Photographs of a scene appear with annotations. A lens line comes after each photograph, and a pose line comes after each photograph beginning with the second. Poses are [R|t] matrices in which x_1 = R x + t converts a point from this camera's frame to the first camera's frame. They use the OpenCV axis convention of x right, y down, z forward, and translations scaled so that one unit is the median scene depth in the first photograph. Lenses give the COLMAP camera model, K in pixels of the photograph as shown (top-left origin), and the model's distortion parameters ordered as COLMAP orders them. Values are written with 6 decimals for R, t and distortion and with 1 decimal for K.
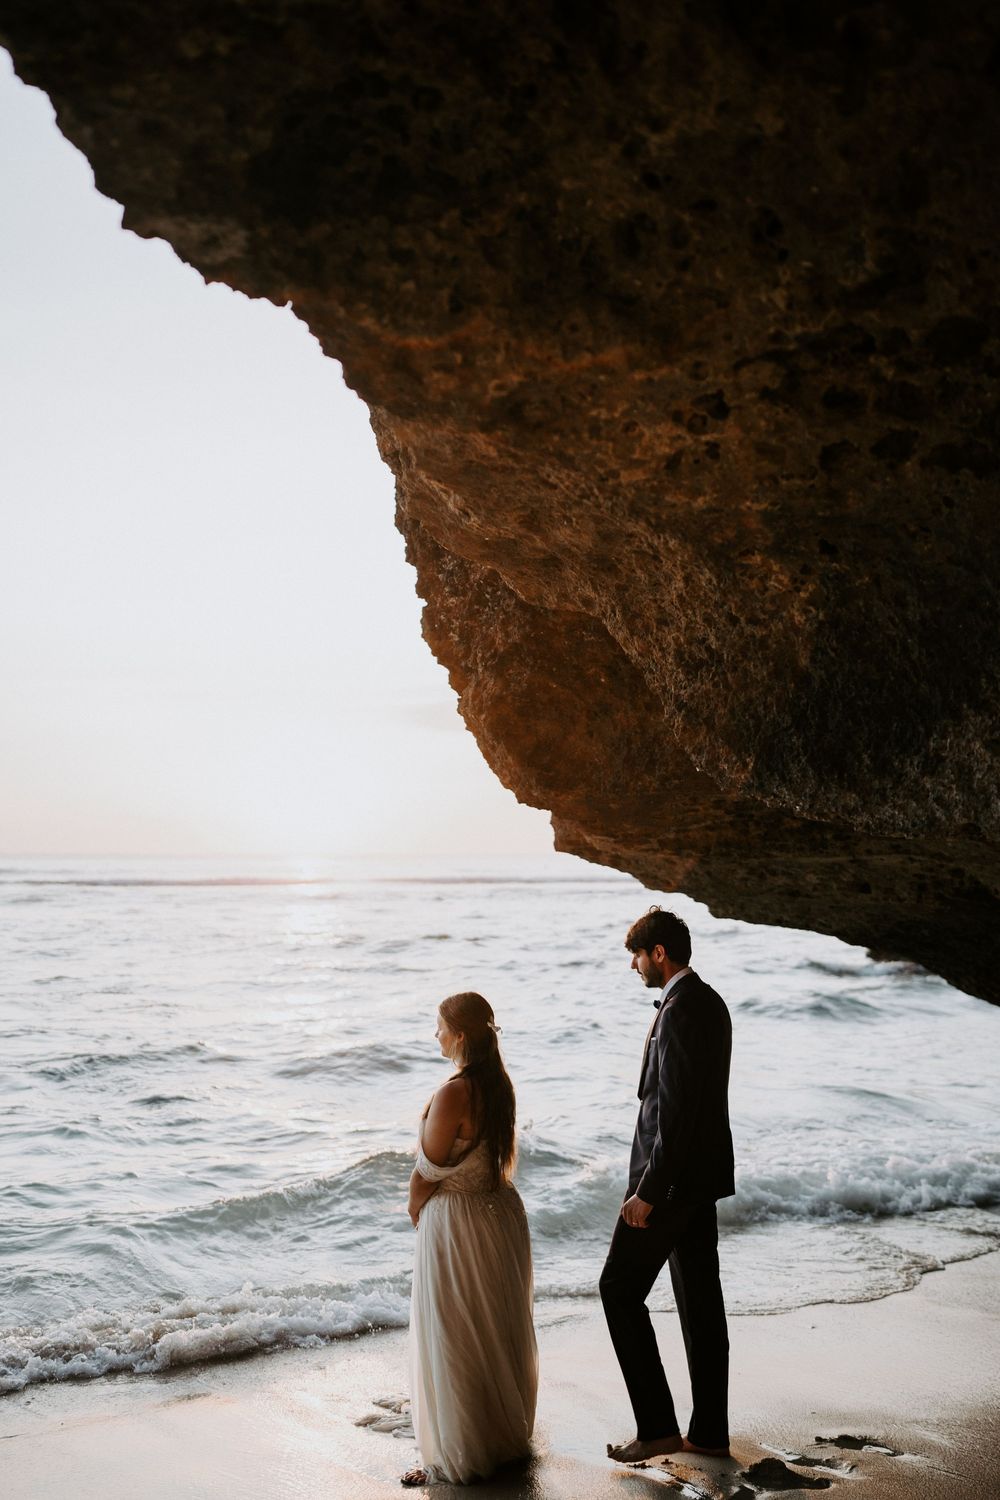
lens RADIAL K [[1431.8, 0, 500.0], [0, 1431.8, 750.0], [0, 0, 1]] dist [-0.046904, 0.154778]
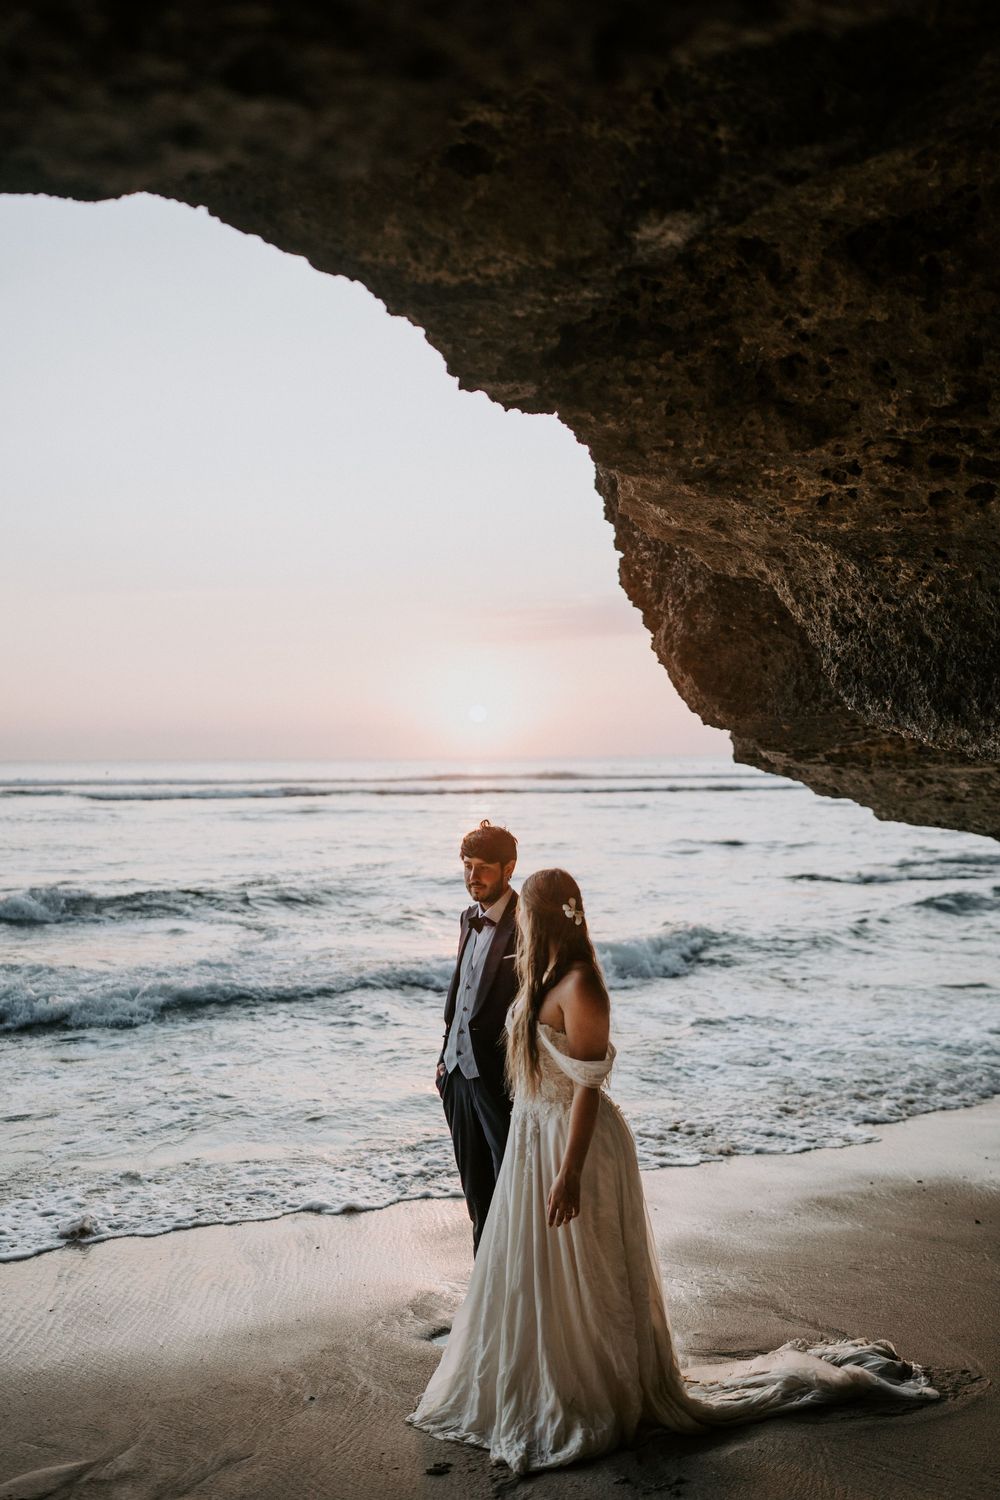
lens RADIAL K [[1431.8, 0, 500.0], [0, 1431.8, 750.0], [0, 0, 1]] dist [-0.046904, 0.154778]
pose [[0.992619, -0.009258, -0.120922, -0.024600], [0.017481, 0.997592, 0.067122, -0.052641], [0.120009, -0.068740, 0.990390, -0.409429]]
